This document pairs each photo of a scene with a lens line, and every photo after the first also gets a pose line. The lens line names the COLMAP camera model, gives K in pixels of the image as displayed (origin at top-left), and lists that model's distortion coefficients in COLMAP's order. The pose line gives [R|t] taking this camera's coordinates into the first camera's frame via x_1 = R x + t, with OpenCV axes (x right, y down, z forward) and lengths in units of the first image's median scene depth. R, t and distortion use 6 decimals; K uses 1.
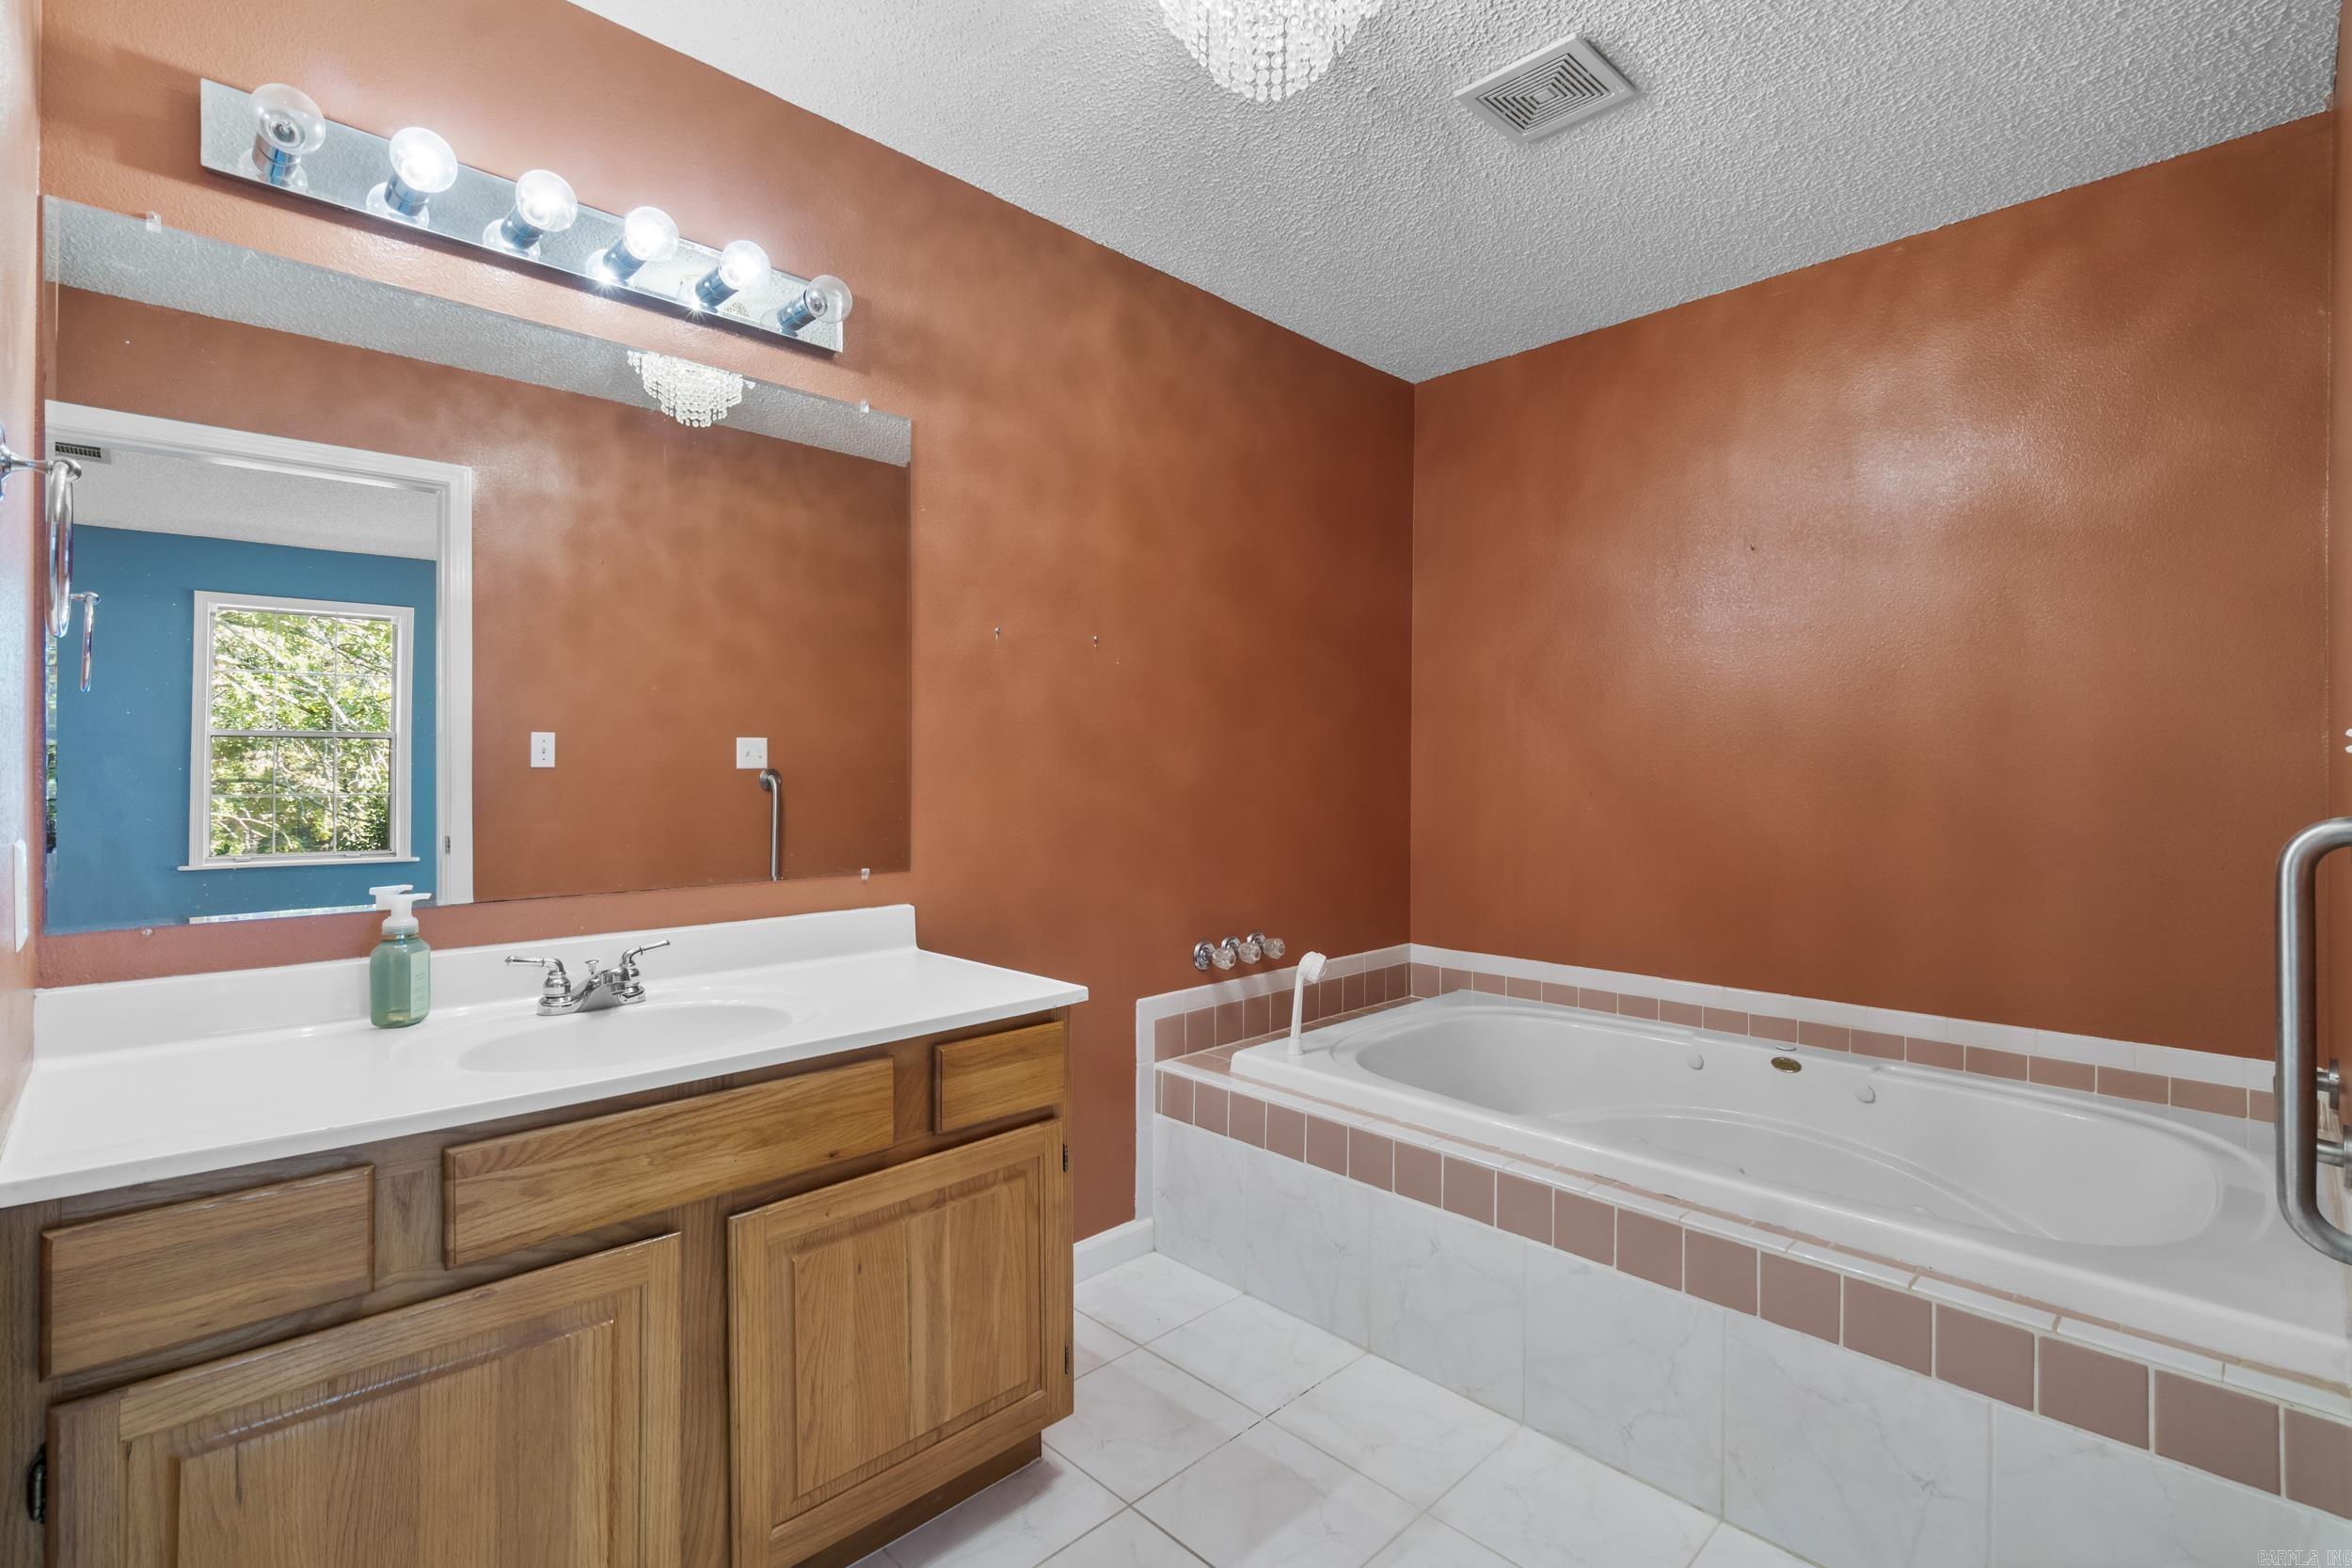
lens RADIAL K [[1033.8, 0, 1175.9], [0, 1033.8, 759.0], [0, 0, 1]] dist [-0.001884, 0.000767]
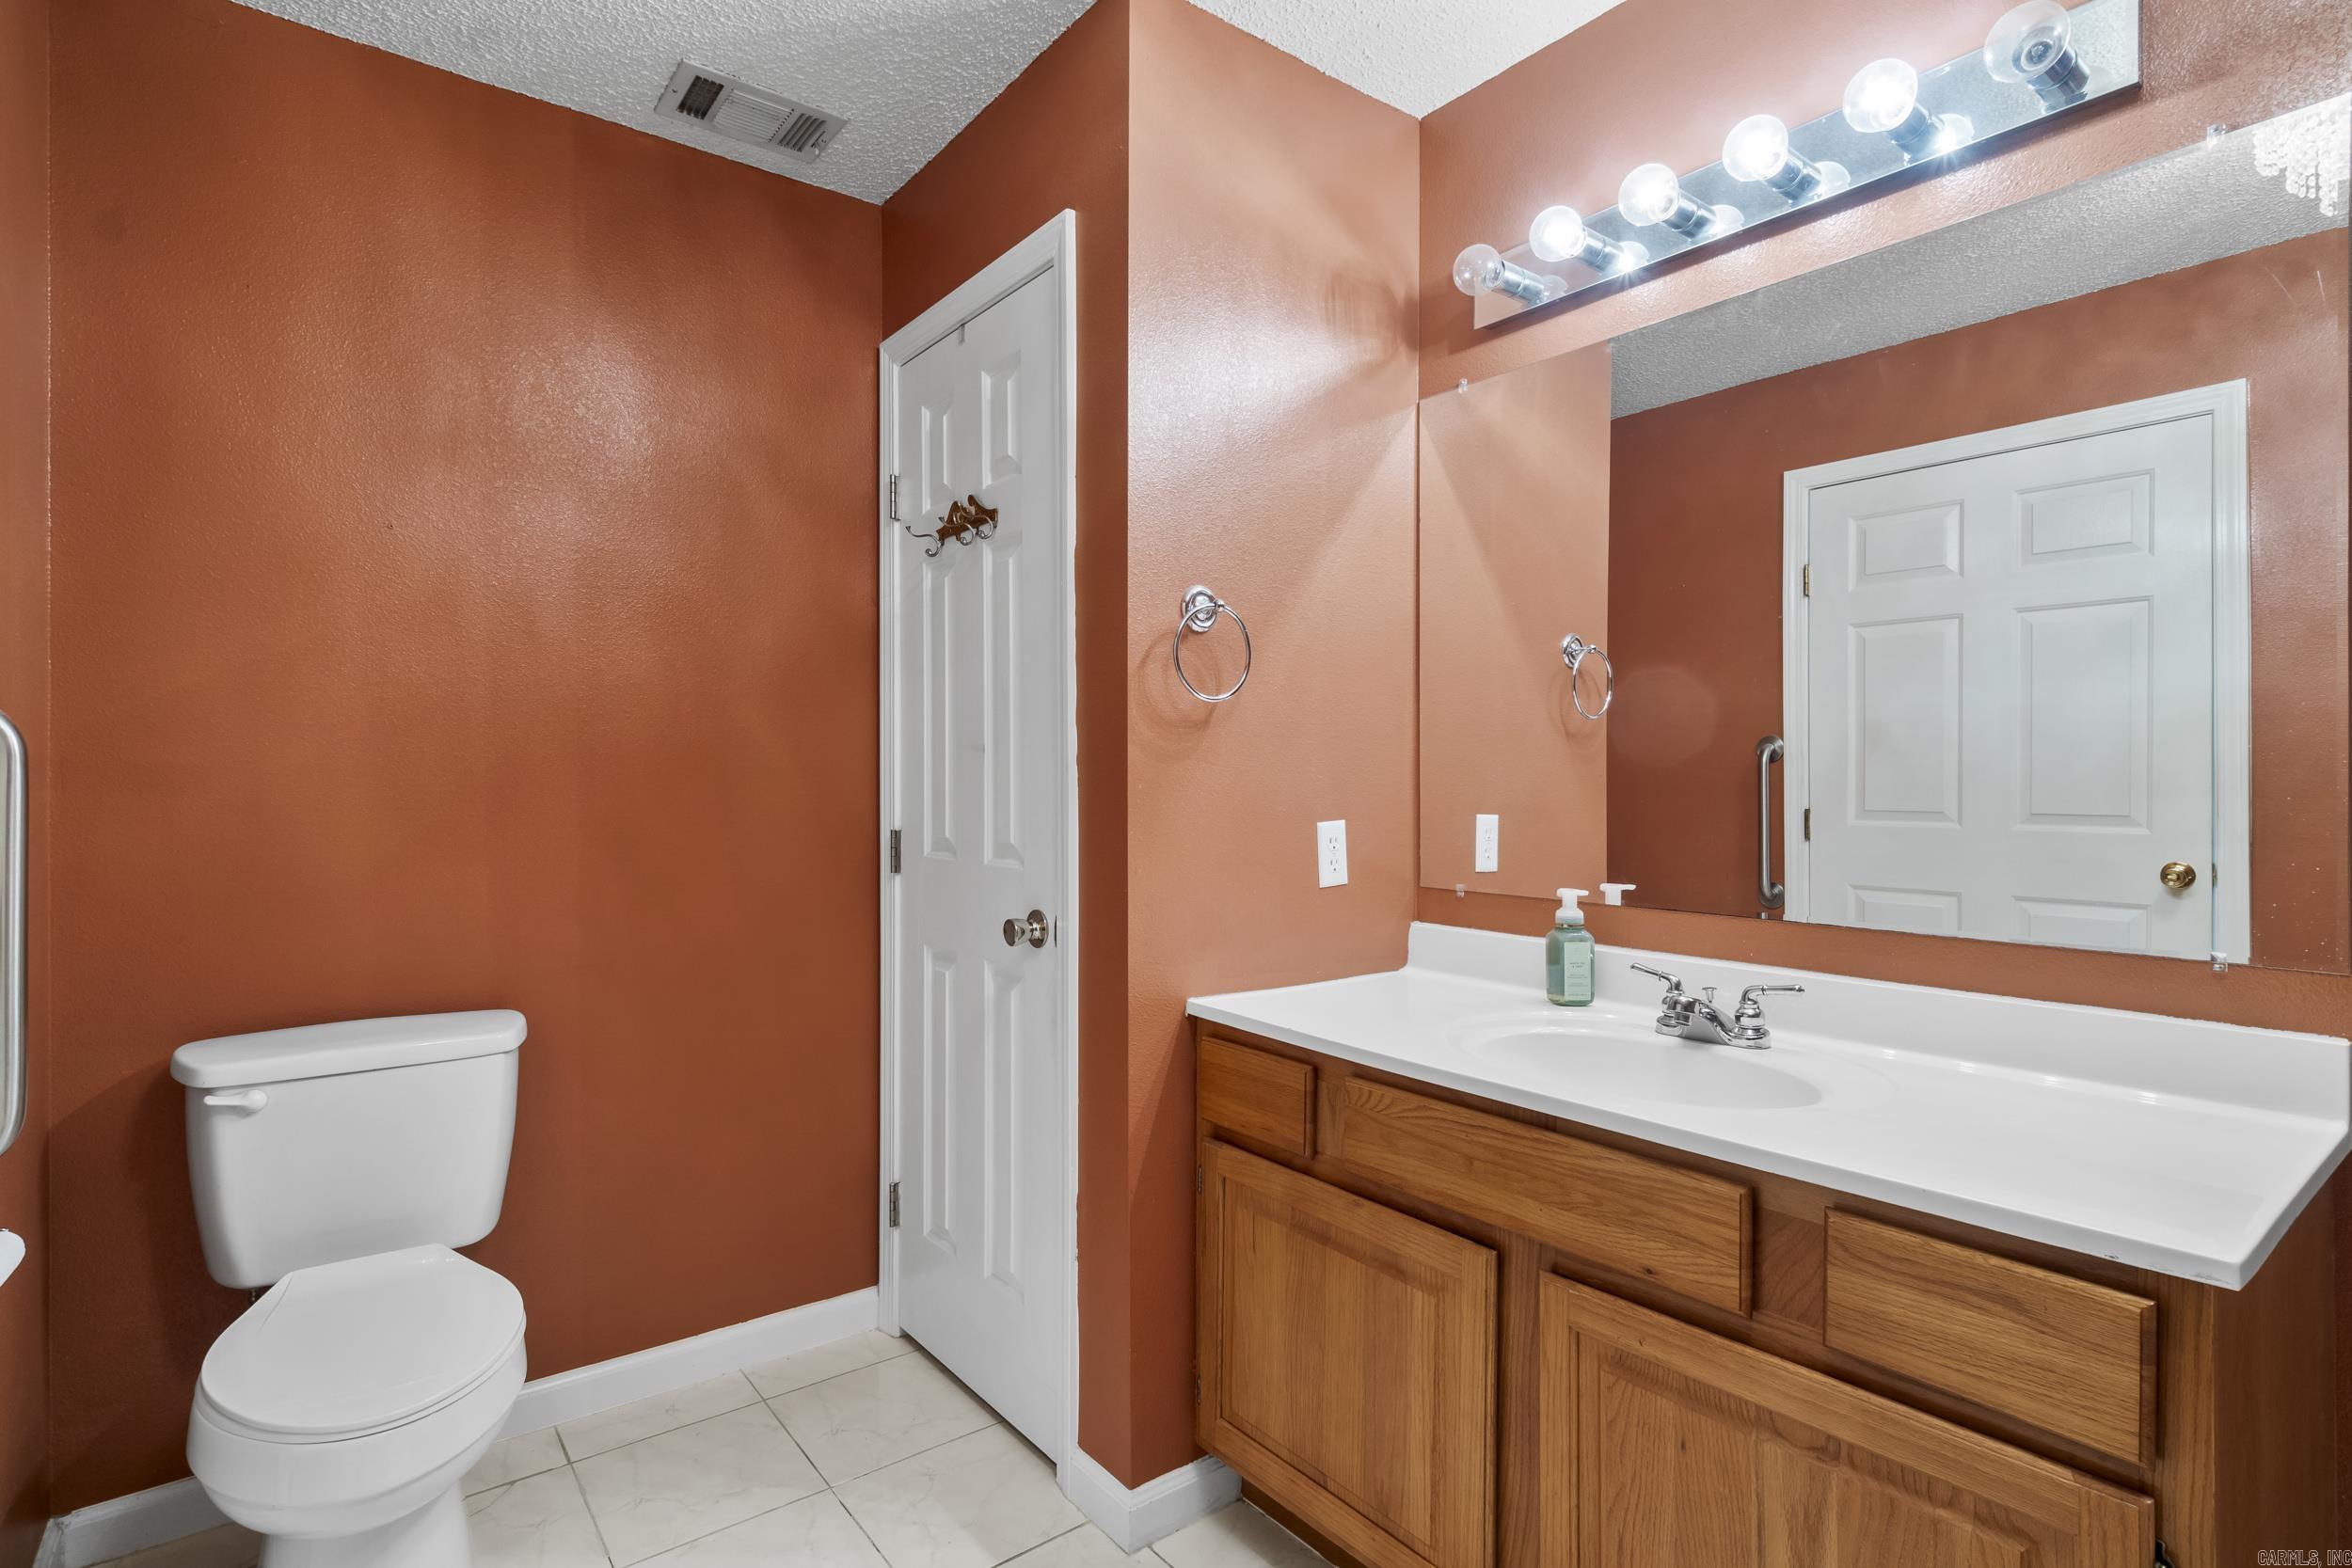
lens RADIAL K [[1139.6, 0, 1177.8], [0, 1139.6, 806.6], [0, 0, 1]] dist [-0.001817, -0.001619]
pose [[-0.103324, 0.017315, -0.994497, 0.506895], [0.009818, 0.999818, 0.016388, 0.018527], [0.994599, -0.008071, -0.103475, 0.696340]]
